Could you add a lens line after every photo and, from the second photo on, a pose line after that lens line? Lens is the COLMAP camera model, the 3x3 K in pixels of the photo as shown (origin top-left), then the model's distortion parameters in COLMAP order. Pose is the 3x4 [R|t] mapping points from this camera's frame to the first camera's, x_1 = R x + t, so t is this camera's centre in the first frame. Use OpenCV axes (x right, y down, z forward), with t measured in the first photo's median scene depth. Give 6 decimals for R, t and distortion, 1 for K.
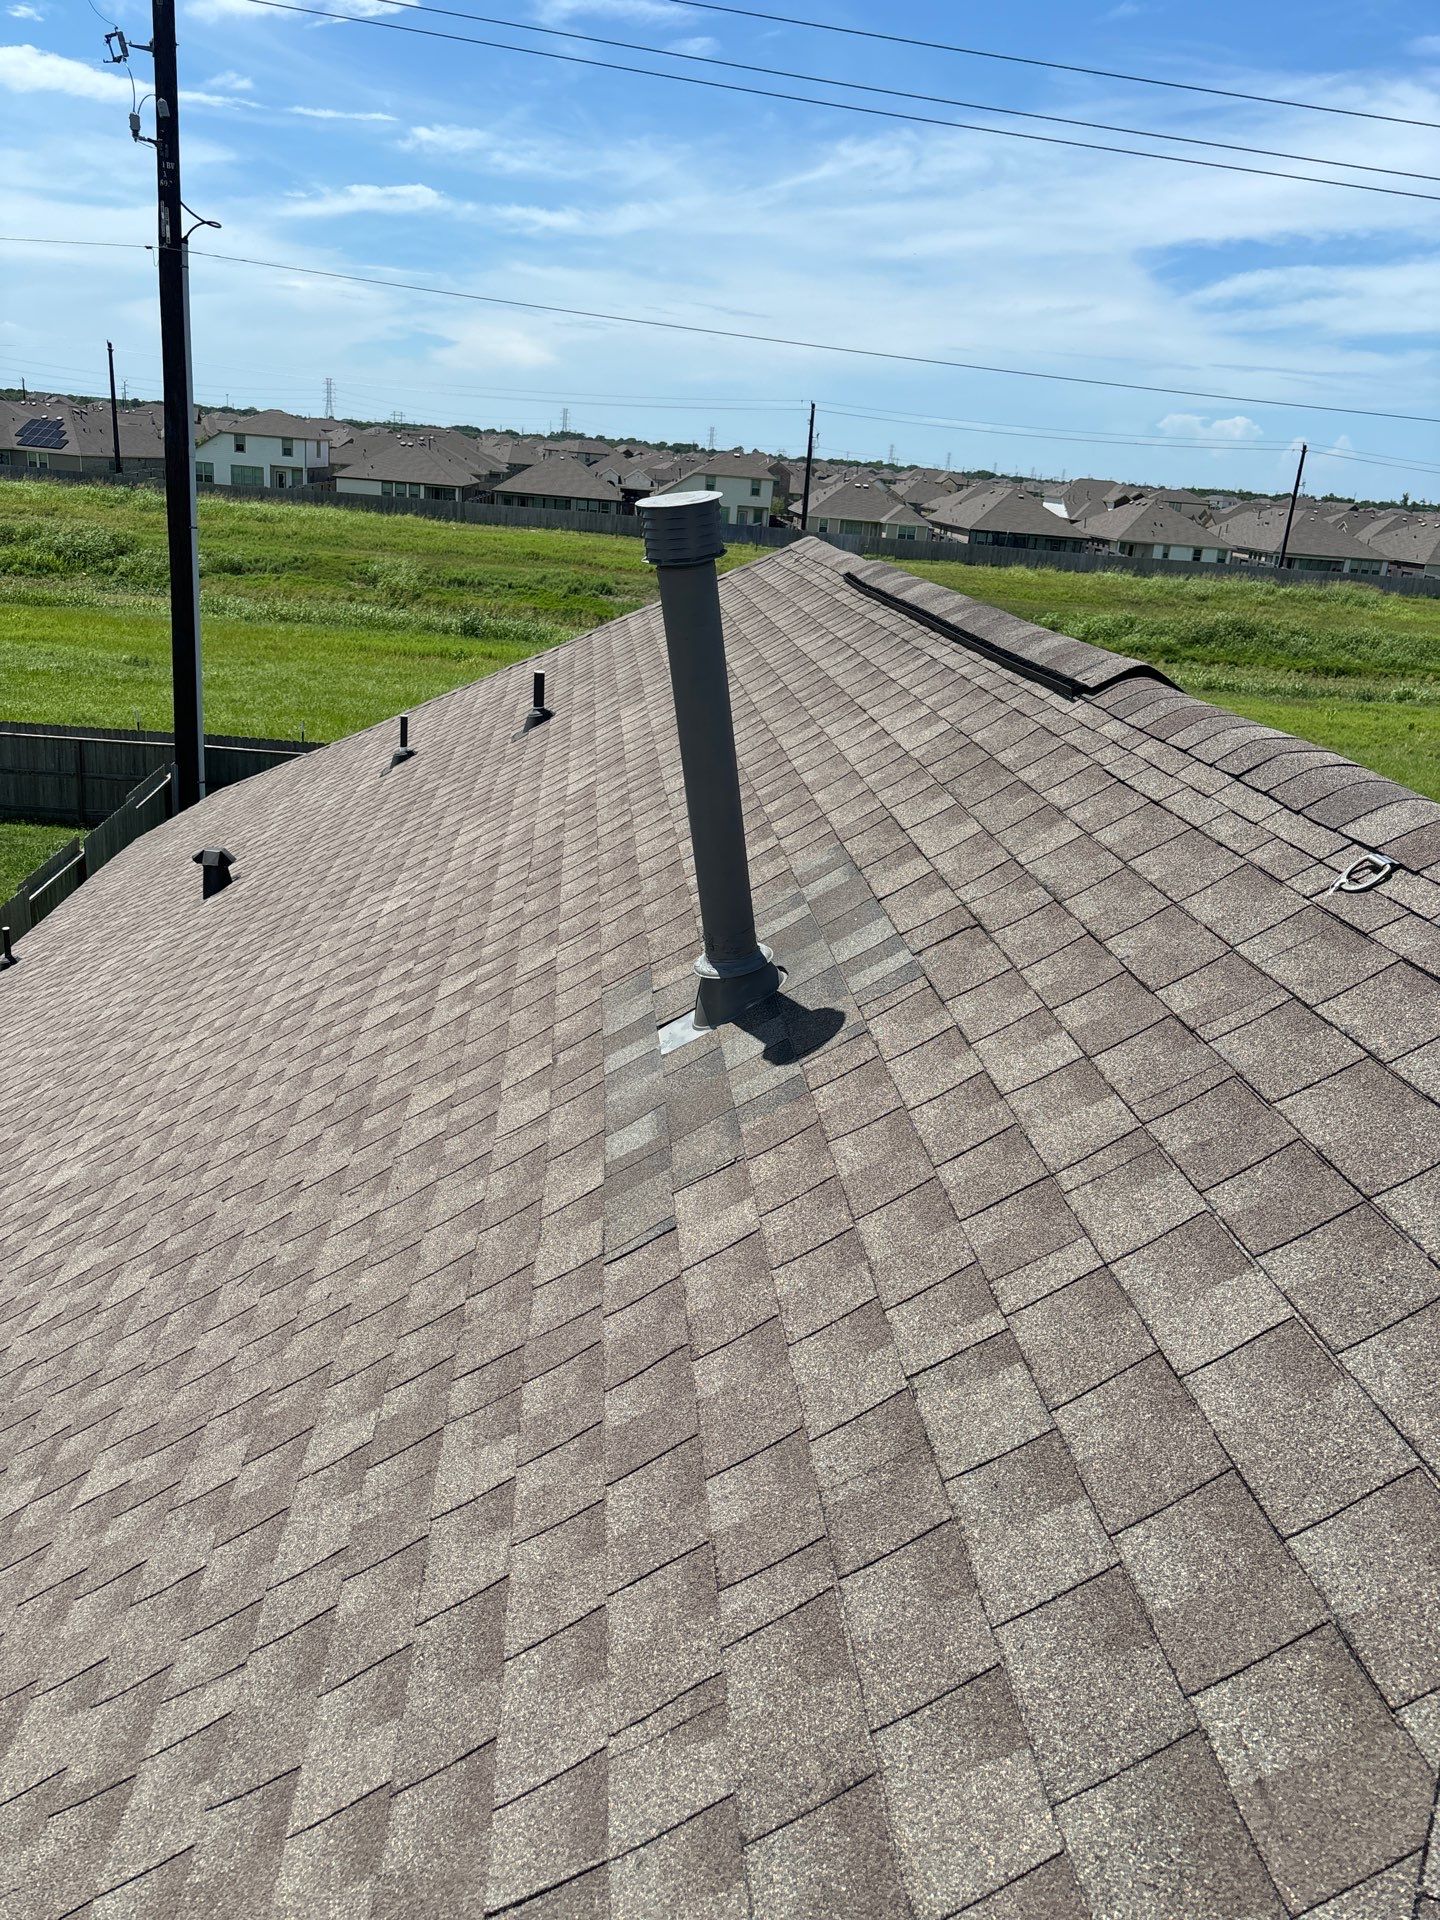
lens RADIAL K [[1459.1, 0, 719.7], [0, 1459.1, 957.1], [0, 0, 1]] dist [0.032915, -0.034899]
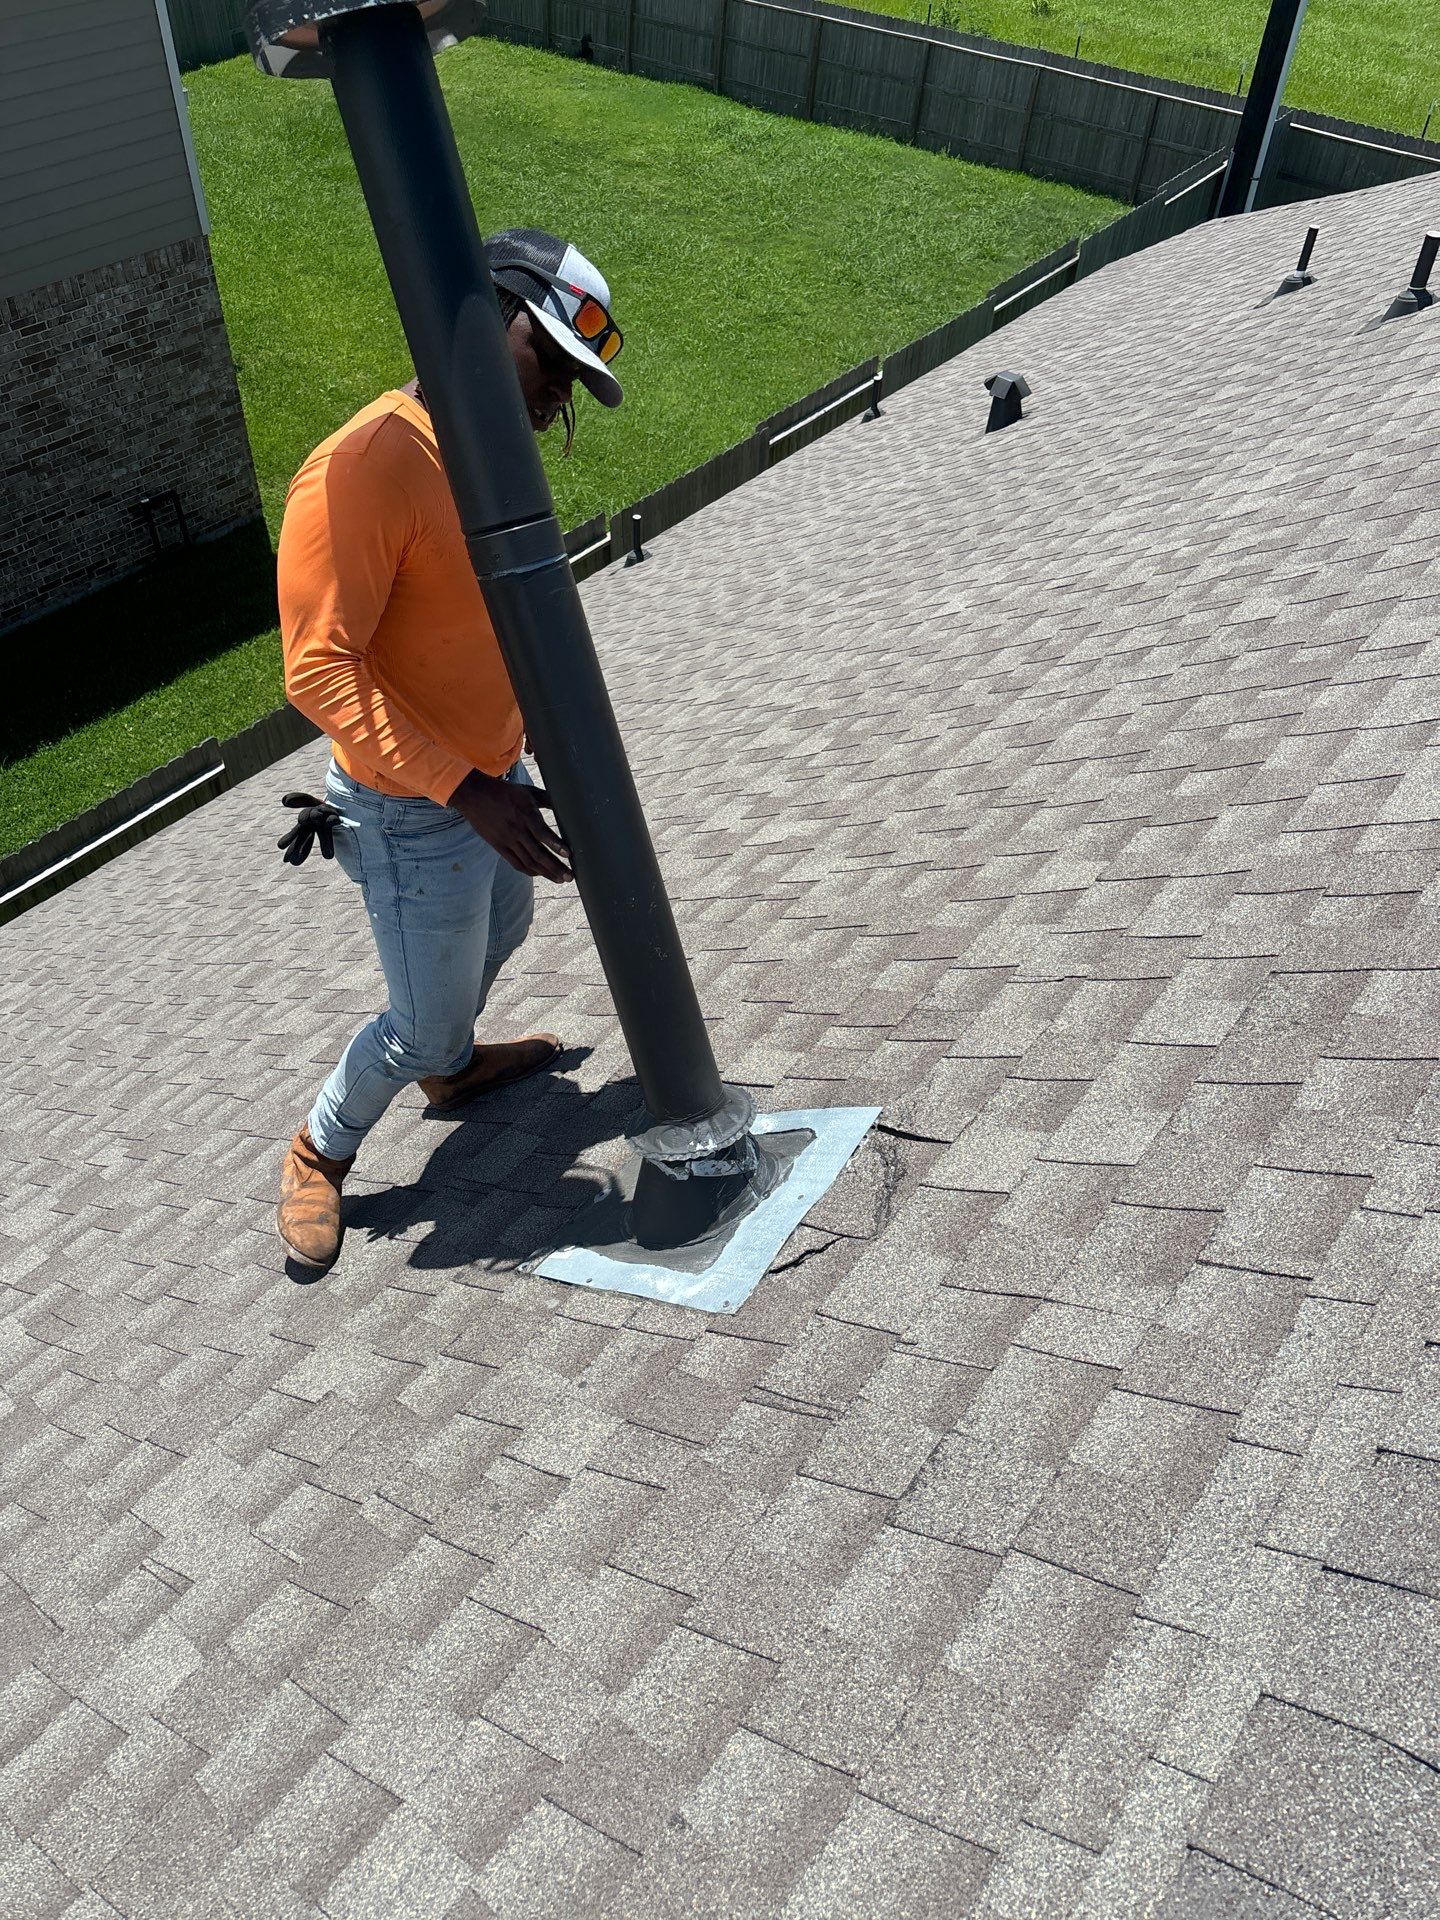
lens RADIAL K [[1459.1, 0, 719.8], [0, 1459.1, 953.4], [0, 0, 1]] dist [0.032915, -0.034899]
pose [[0.740121, 0.433983, -0.513692, 0.050024], [-0.194440, 0.869361, 0.454317, -0.059803], [0.643750, -0.236367, 0.727816, 0.084058]]
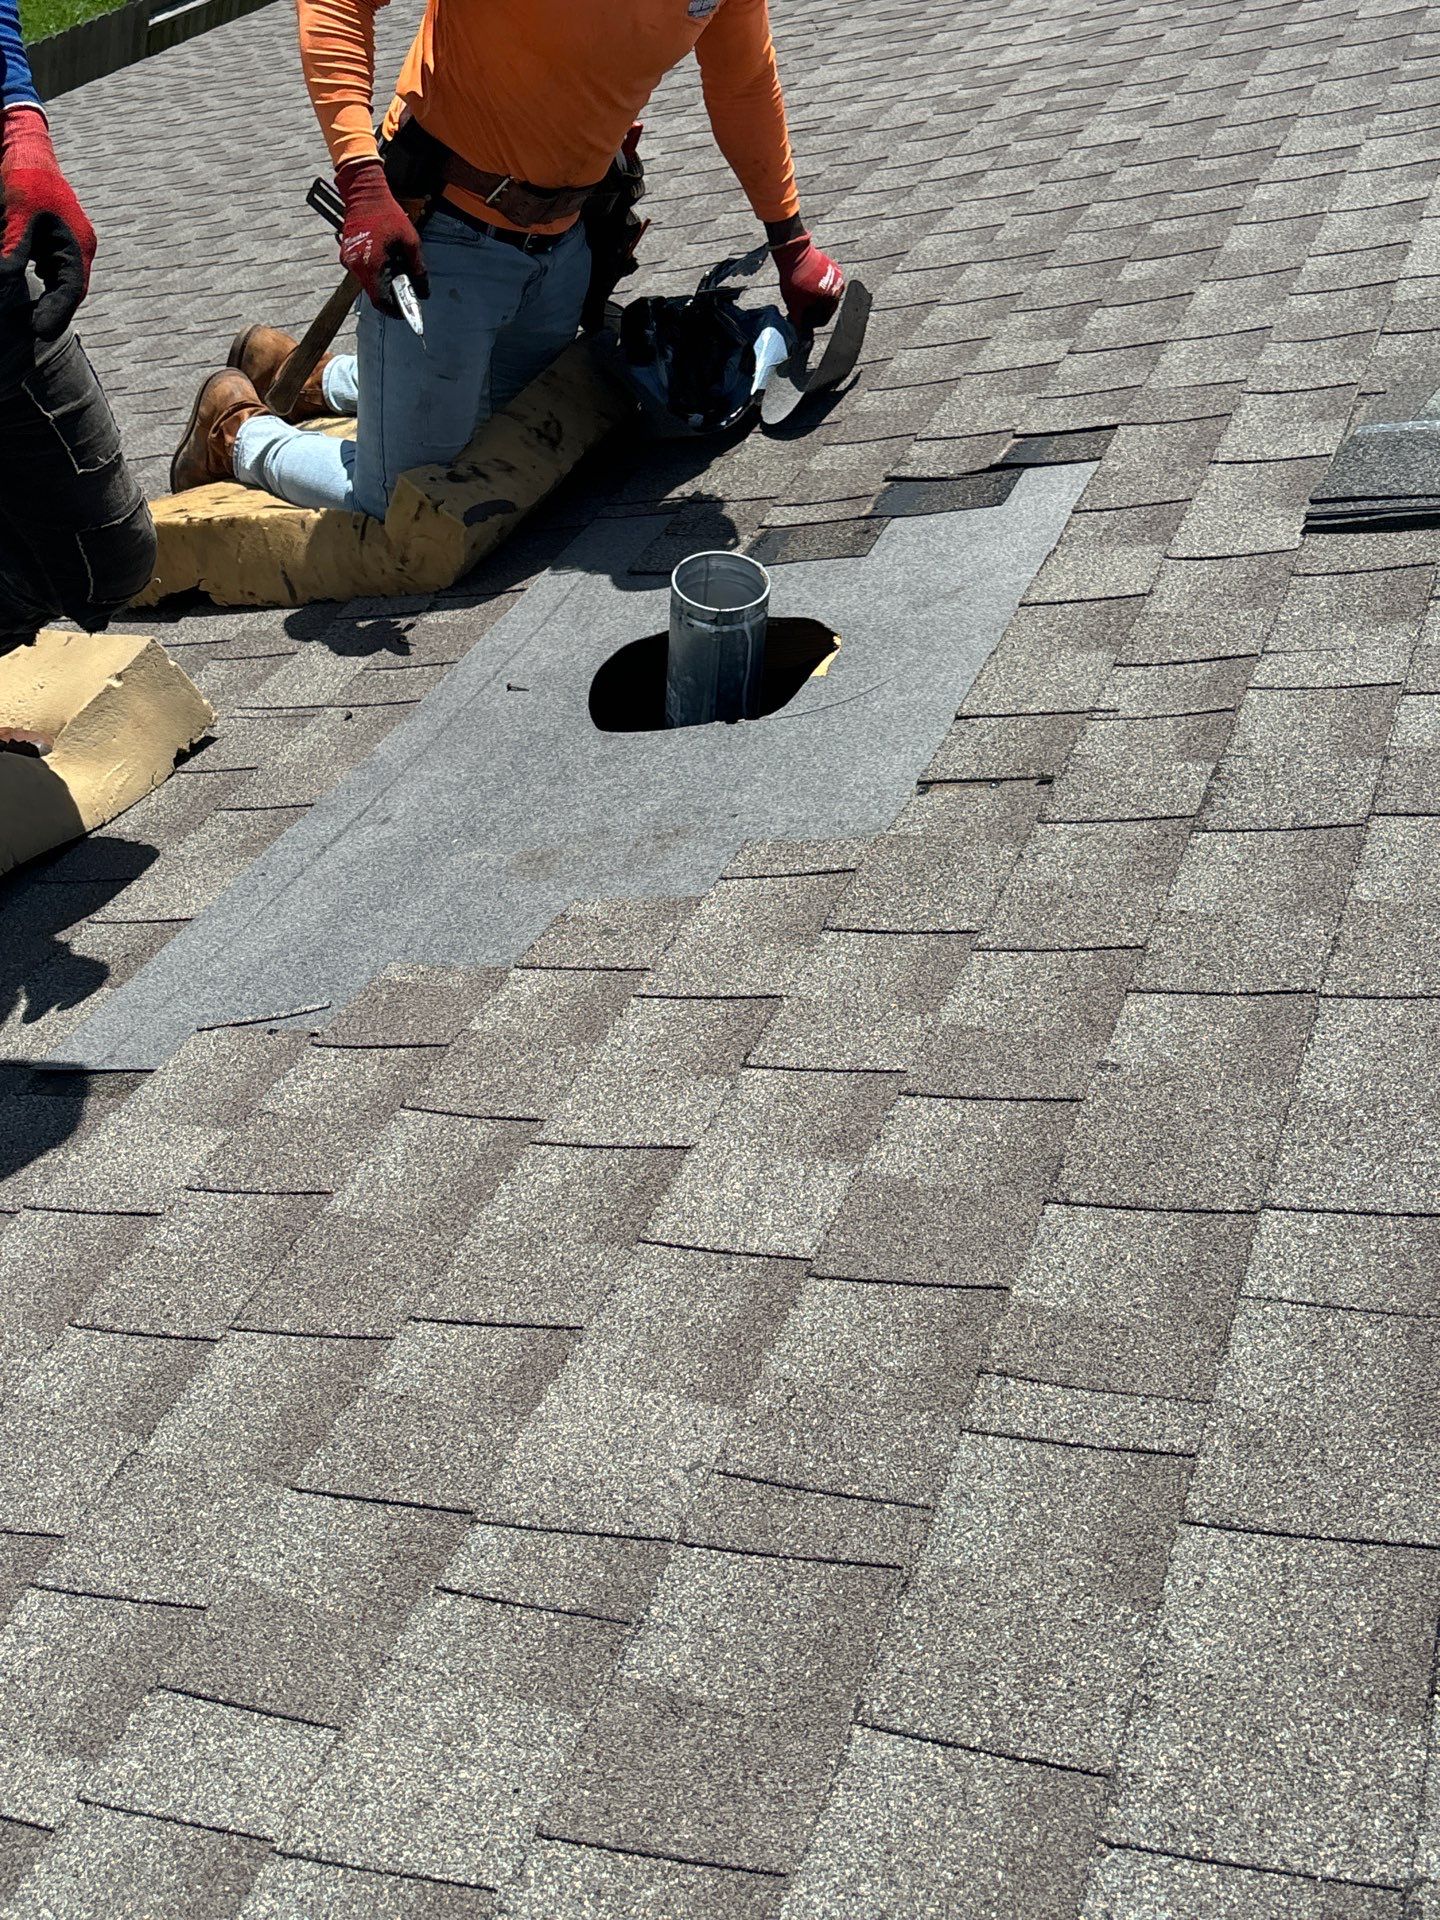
lens RADIAL K [[2068.9, 0, 697.7], [0, 2068.9, 942.0], [0, 0, 1]] dist [0.019199, 0.000000]
pose [[0.868483, 0.448644, -0.210845, 0.033747], [-0.348468, 0.855040, 0.384026, -0.026897], [0.352572, -0.260048, 0.898926, 0.048855]]
